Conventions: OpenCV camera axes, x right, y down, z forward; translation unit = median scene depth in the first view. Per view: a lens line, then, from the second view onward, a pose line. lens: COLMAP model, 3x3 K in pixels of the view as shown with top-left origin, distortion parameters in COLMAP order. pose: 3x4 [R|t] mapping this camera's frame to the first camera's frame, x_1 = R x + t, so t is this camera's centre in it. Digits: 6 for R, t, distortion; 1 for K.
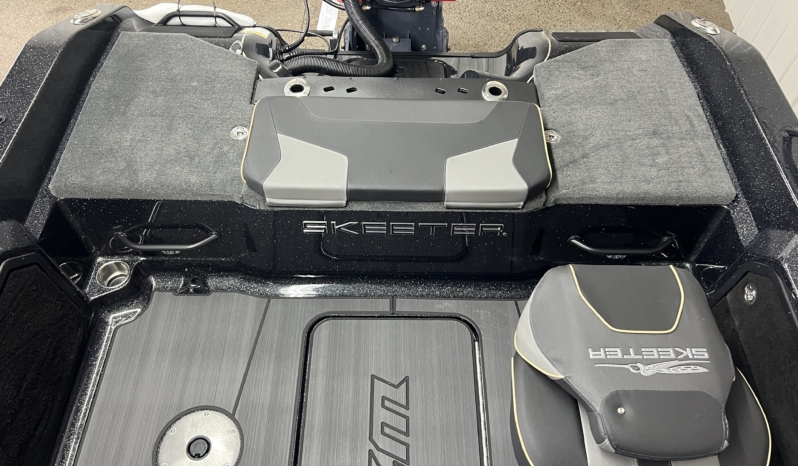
lens RADIAL K [[620.7, 0, 403.3], [0, 620.7, 232.4], [0, 0, 1]] dist [0.062239, -0.075926]
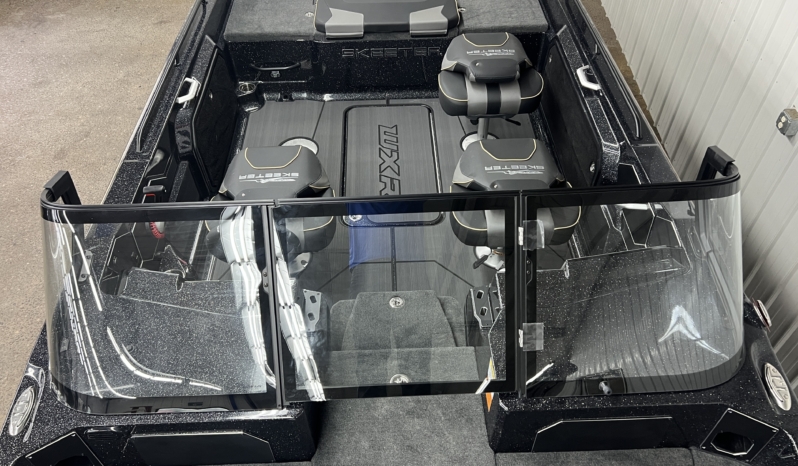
lens RADIAL K [[620.7, 0, 393.6], [0, 620.7, 233.8], [0, 0, 1]] dist [0.062239, -0.075926]
pose [[0.998955, -0.045589, -0.003102, -0.011815], [0.044718, 0.989306, -0.138830, 0.841386], [0.009398, 0.138546, 0.990311, -0.922111]]
